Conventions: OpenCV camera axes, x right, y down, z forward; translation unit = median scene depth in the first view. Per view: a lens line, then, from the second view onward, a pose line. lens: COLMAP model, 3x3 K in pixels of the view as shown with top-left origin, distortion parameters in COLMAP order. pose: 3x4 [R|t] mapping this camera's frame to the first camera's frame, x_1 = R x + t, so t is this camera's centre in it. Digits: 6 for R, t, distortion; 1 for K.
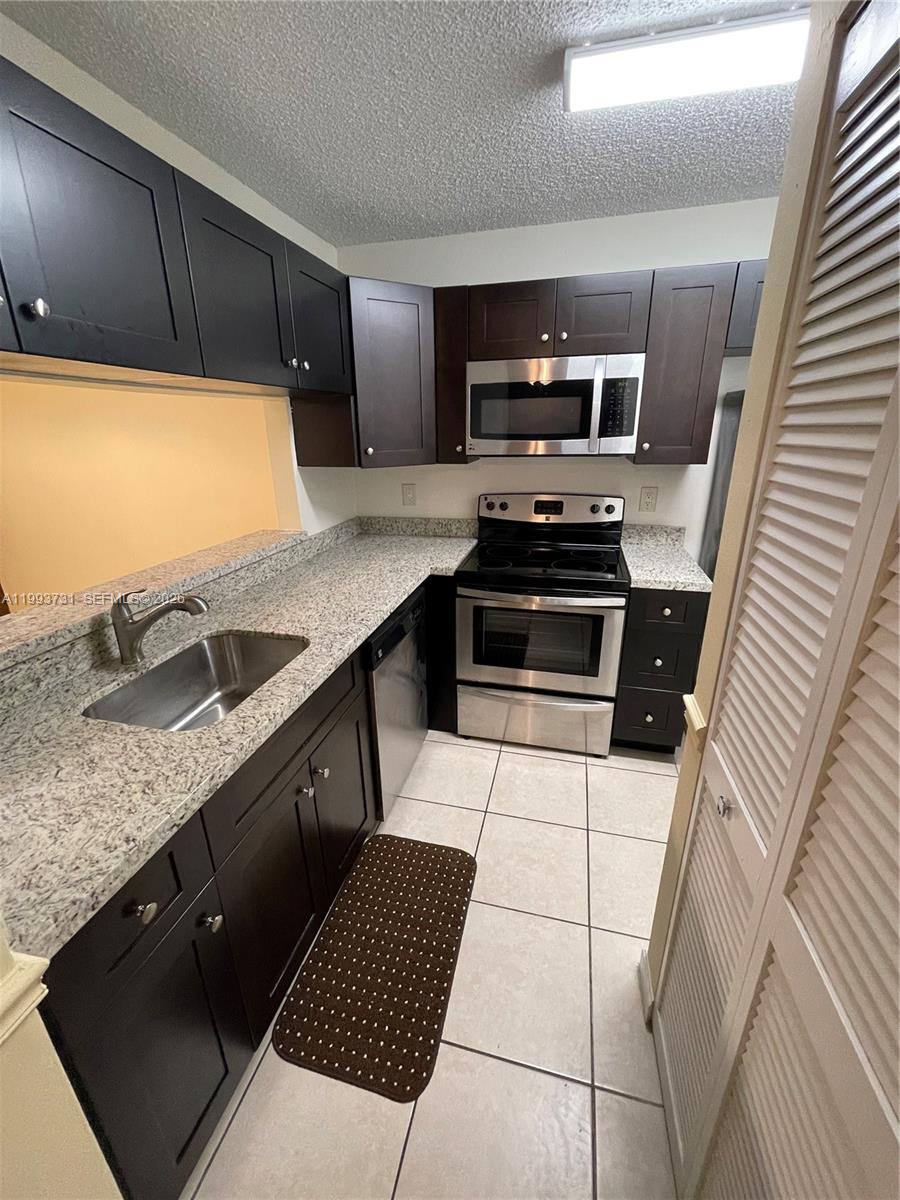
lens RADIAL K [[481.6, 0, 445.5], [0, 481.6, 592.8], [0, 0, 1]] dist [0.000880, -0.003286]
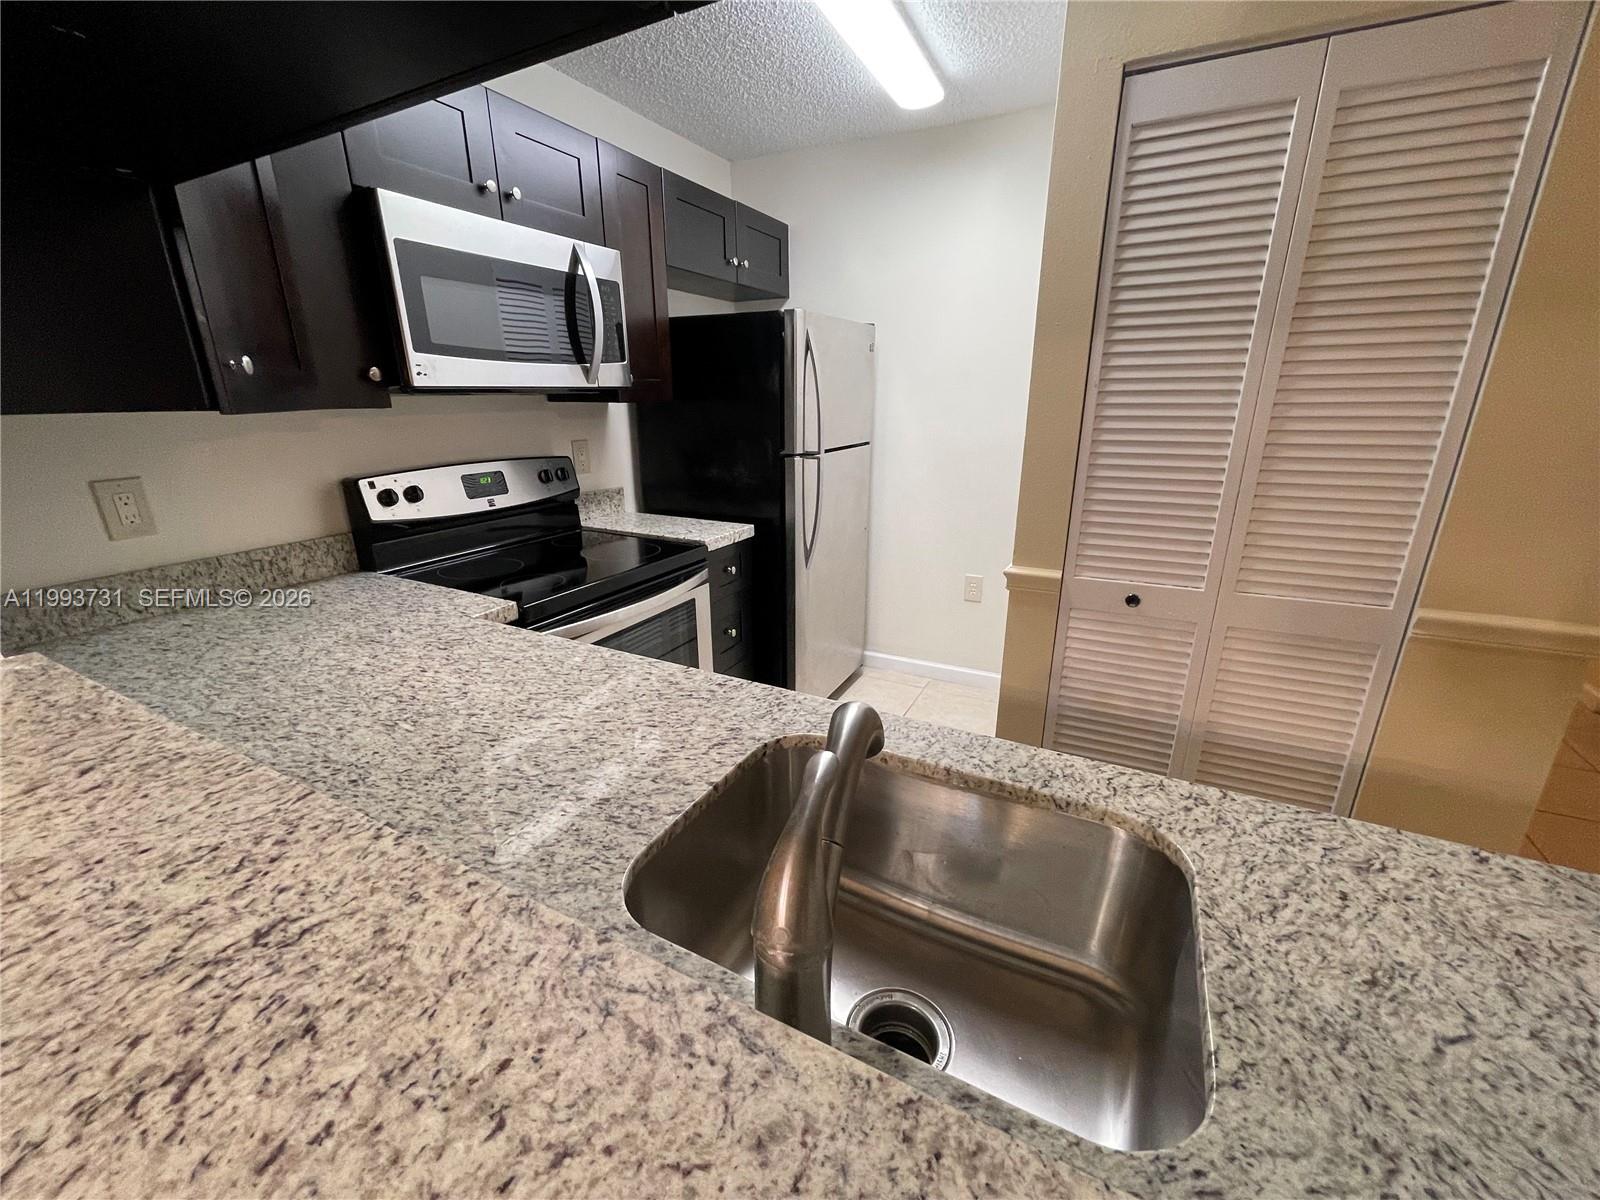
lens RADIAL K [[642.1, 0, 800.0], [0, 642.1, 600.0], [0, 0, 1]] dist [0.000880, -0.003286]
pose [[0.232922, -0.283439, 0.930274, -1.243173], [0.318388, 0.926091, 0.202447, -0.220908], [-0.918900, 0.249033, 0.305950, 1.176943]]
